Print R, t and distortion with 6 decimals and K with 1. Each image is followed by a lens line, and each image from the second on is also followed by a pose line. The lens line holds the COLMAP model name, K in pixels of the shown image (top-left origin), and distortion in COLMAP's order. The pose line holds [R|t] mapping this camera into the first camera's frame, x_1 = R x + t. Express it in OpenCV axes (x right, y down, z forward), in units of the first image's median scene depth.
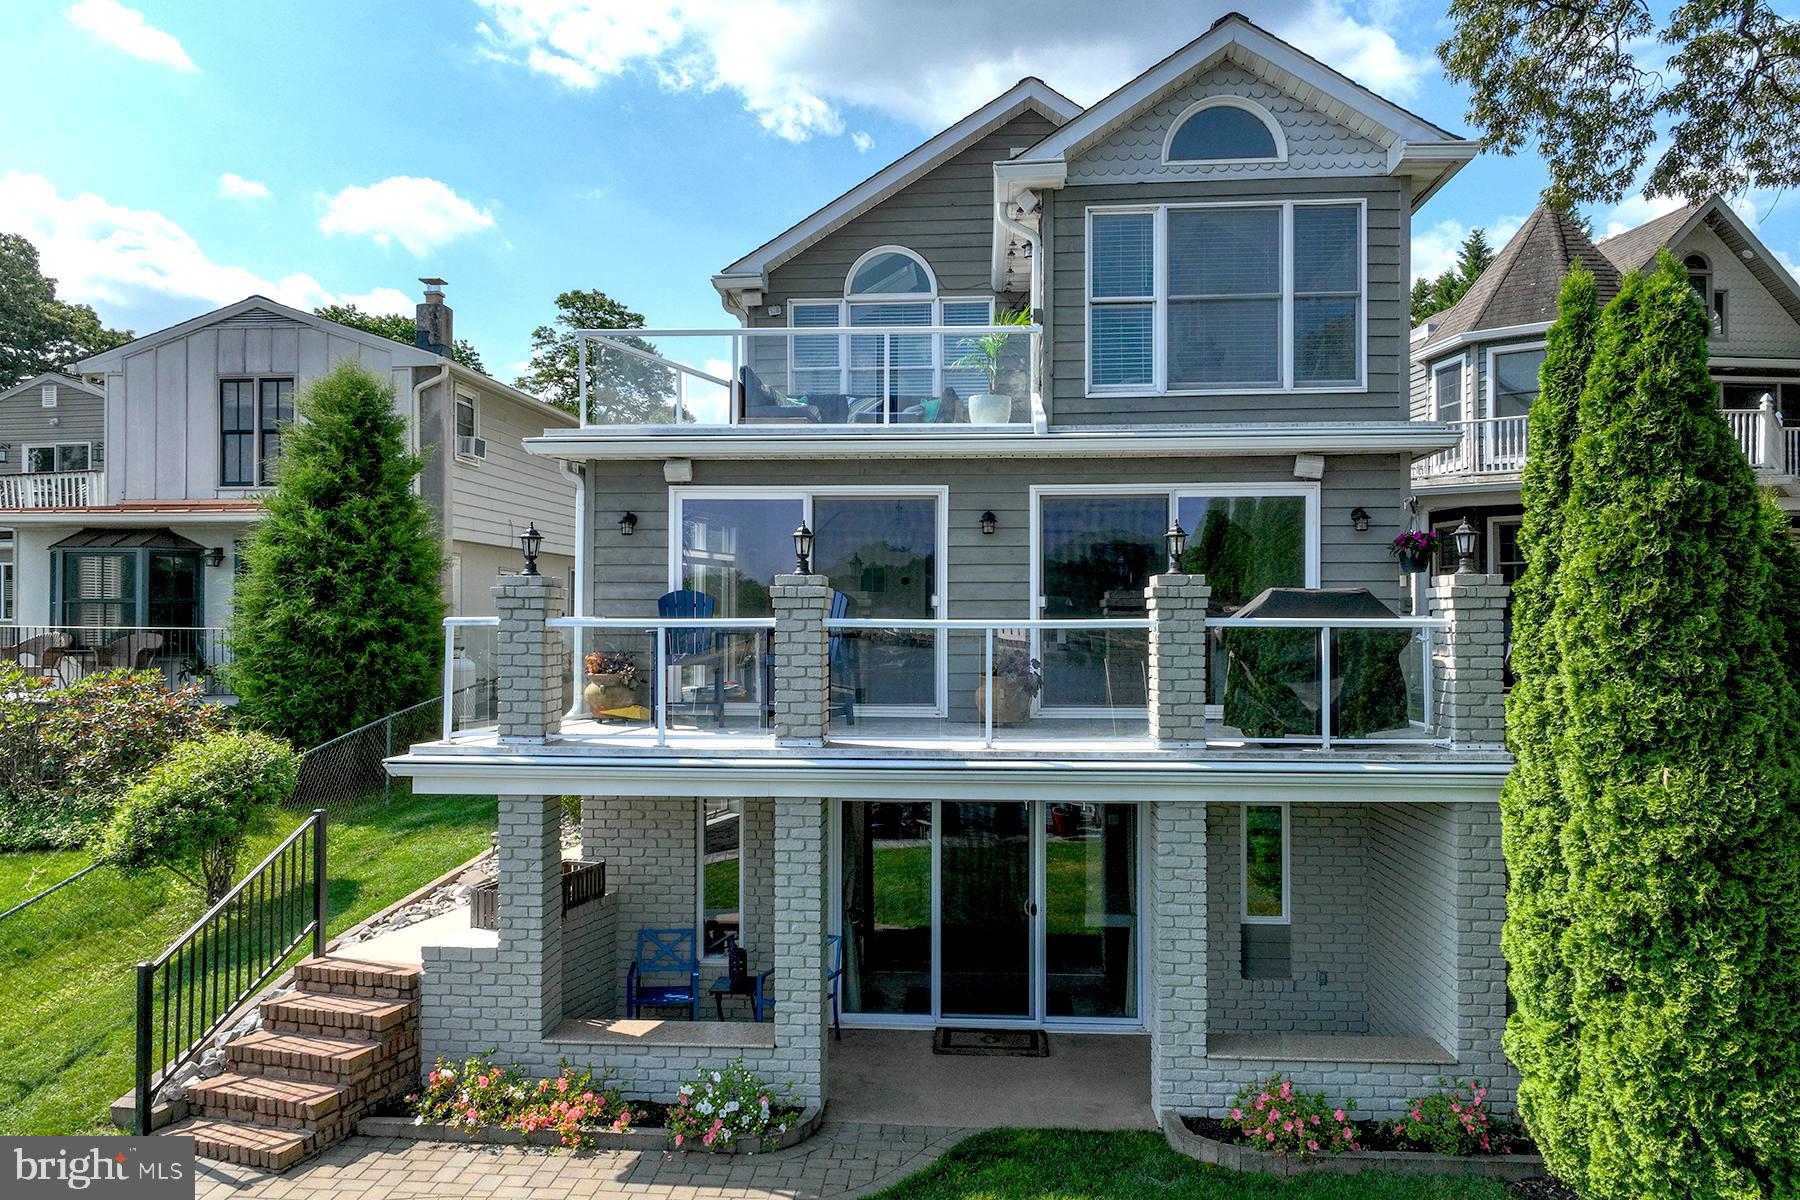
lens RADIAL K [[1263.7, 0, 897.5], [0, 1263.7, 612.3], [0, 0, 1]] dist [0.001161, 0.006409]
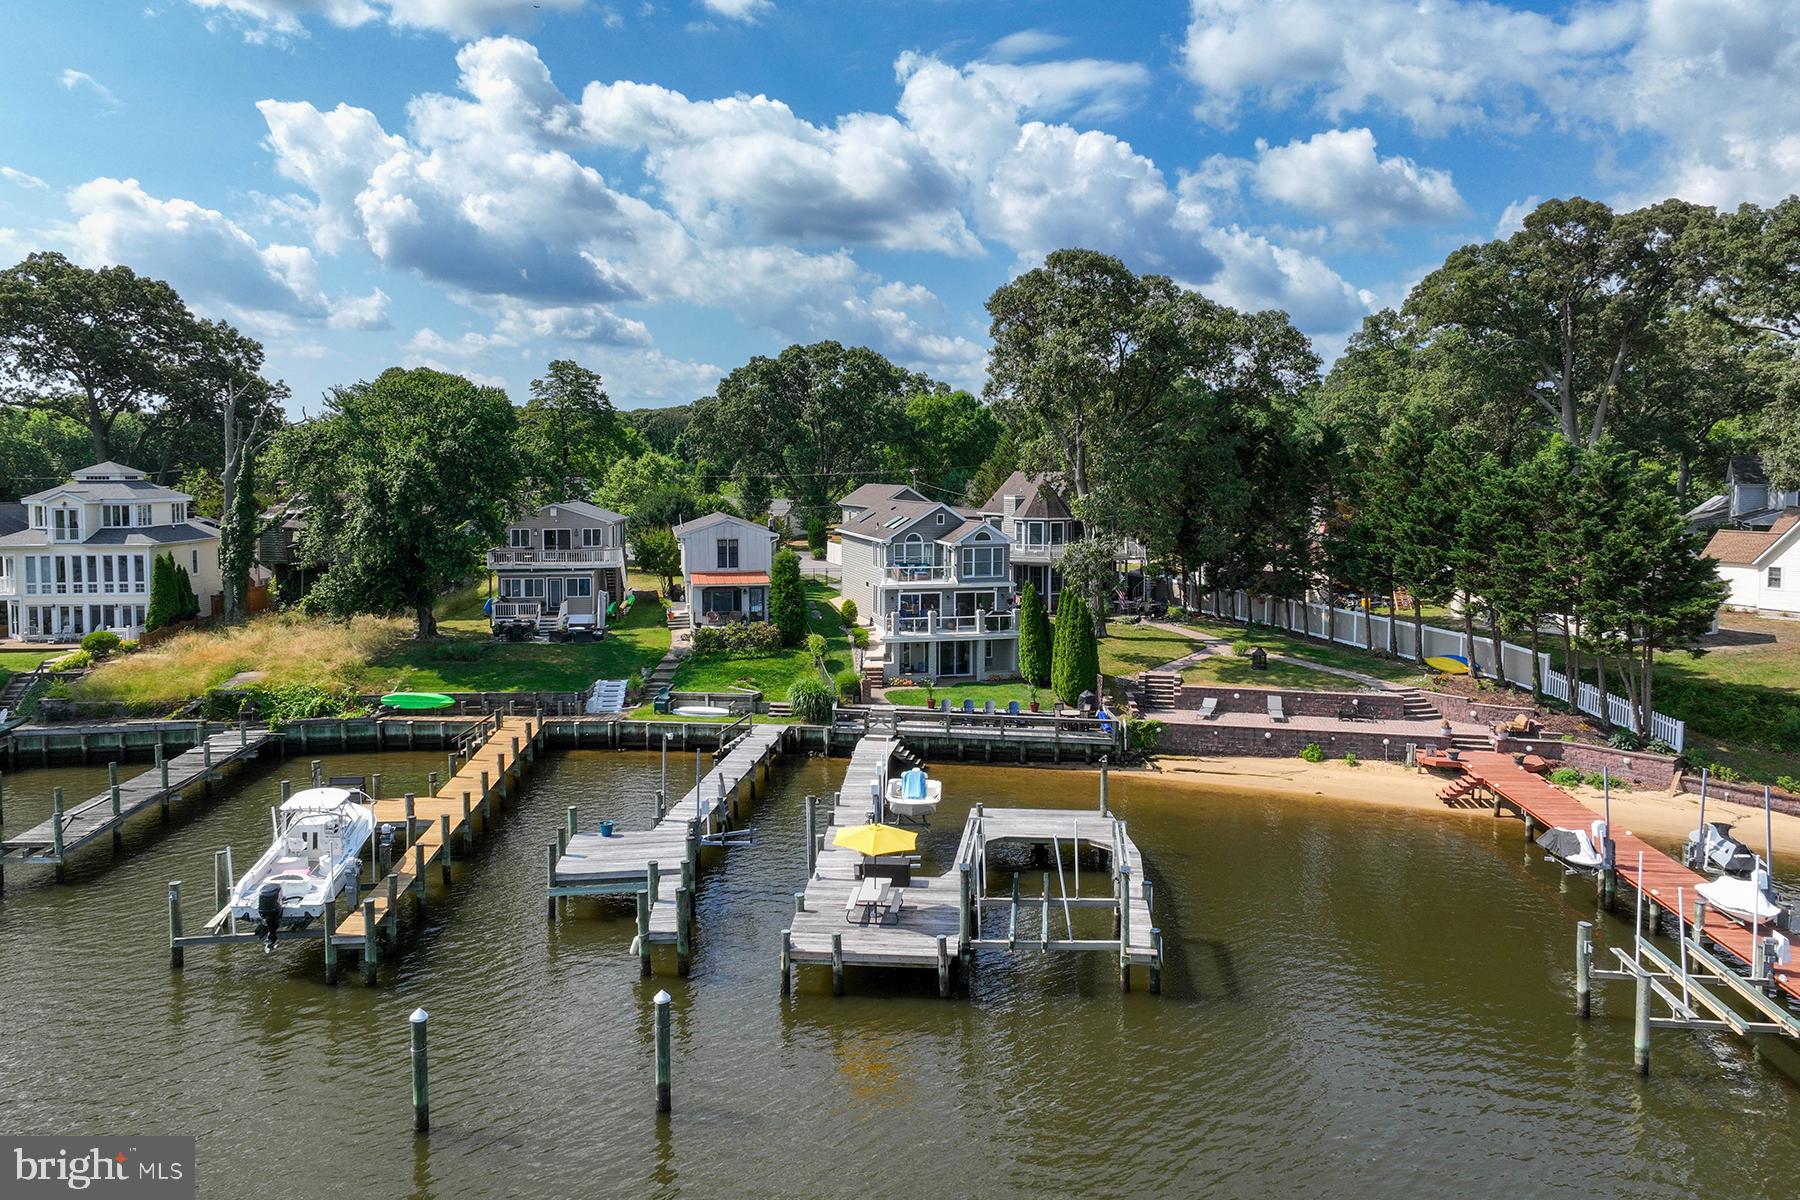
lens RADIAL K [[1263.8, 0, 898.4], [0, 1263.8, 539.3], [0, 0, 1]] dist [0.001966, 0.007344]
pose [[0.955731, -0.018577, 0.293653, -2.066620], [-0.000802, 0.997837, 0.065733, -0.795550], [-0.294239, -0.063058, 0.953649, -5.068028]]
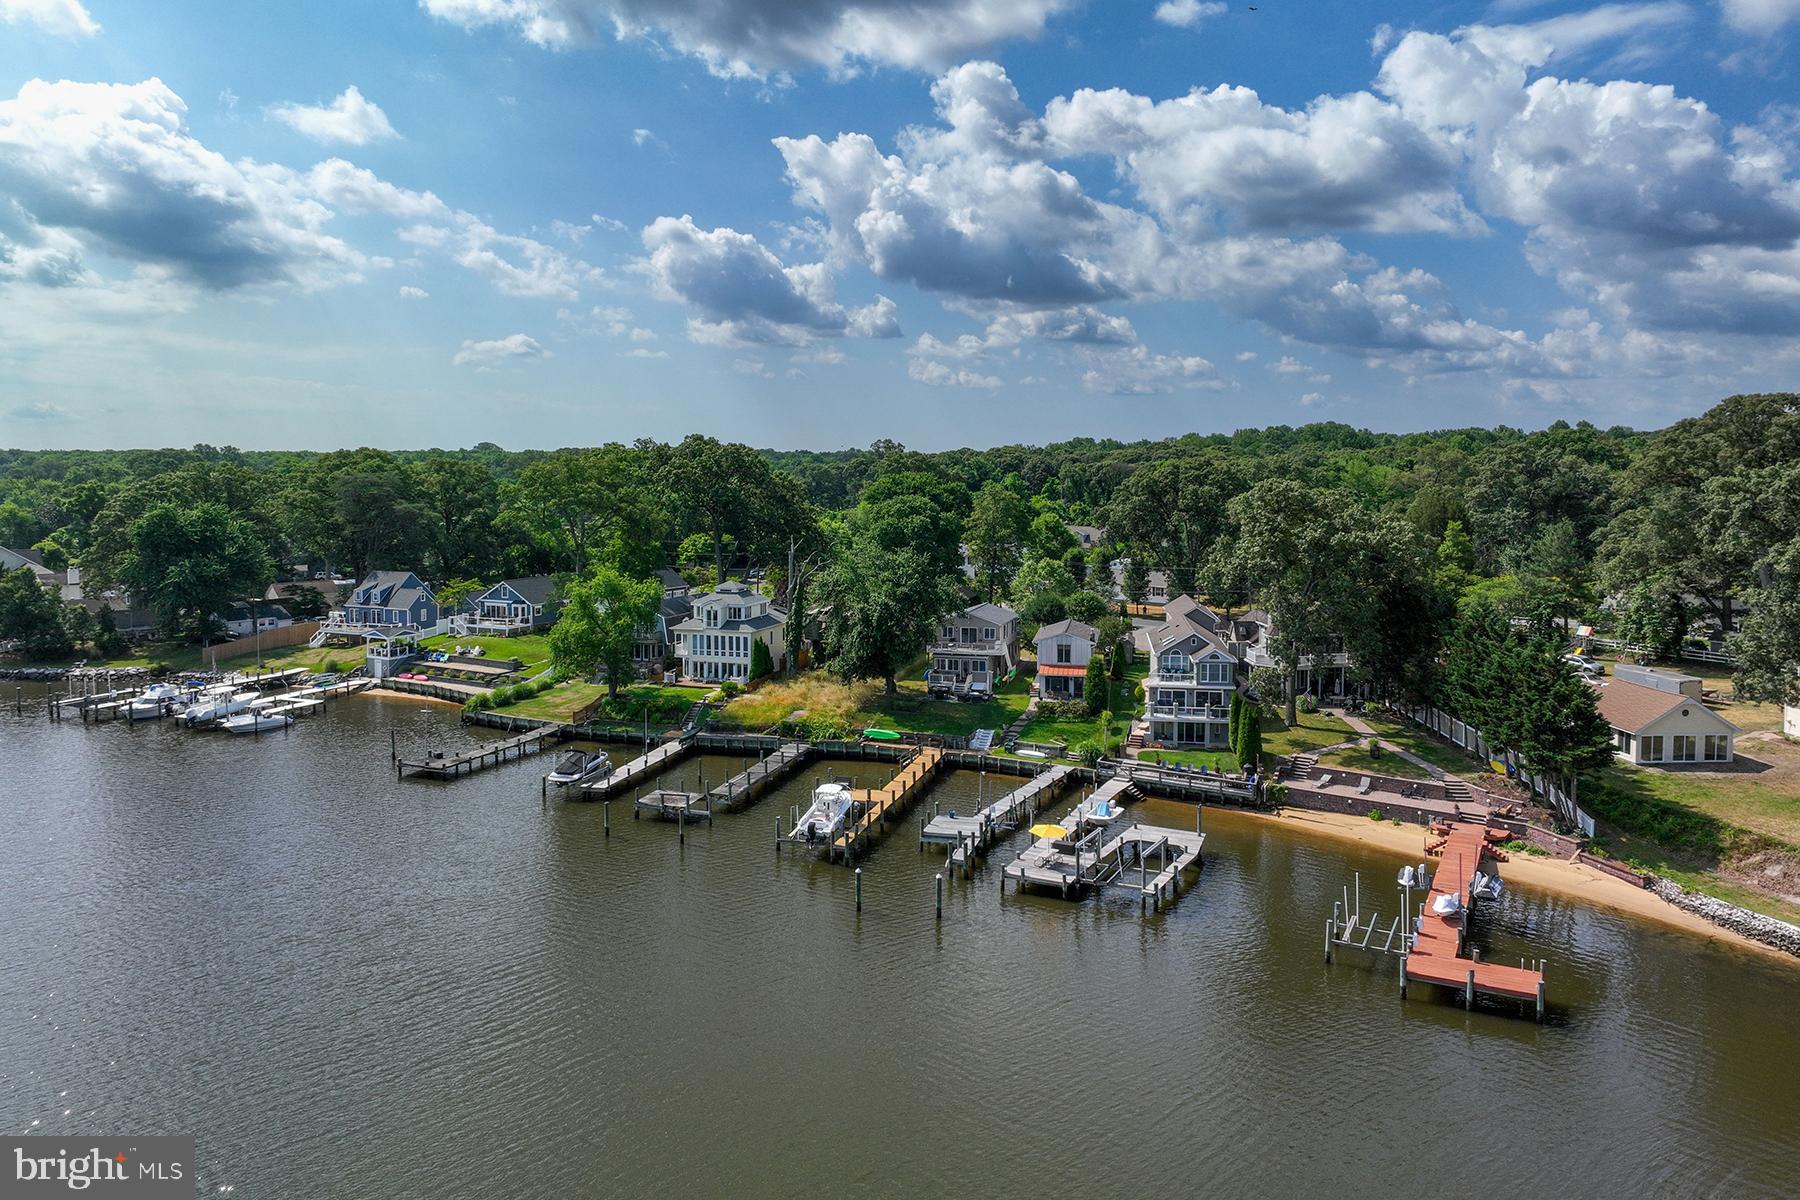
lens RADIAL K [[1263.4, 0, 900.4], [0, 1263.4, 530.8], [0, 0, 1]] dist [0.000834, 0.003828]
pose [[0.996327, 0.005429, -0.085462, -1.423209], [0.000095, 0.997918, 0.064495, -2.078800], [0.085634, -0.064266, 0.994252, -9.424521]]
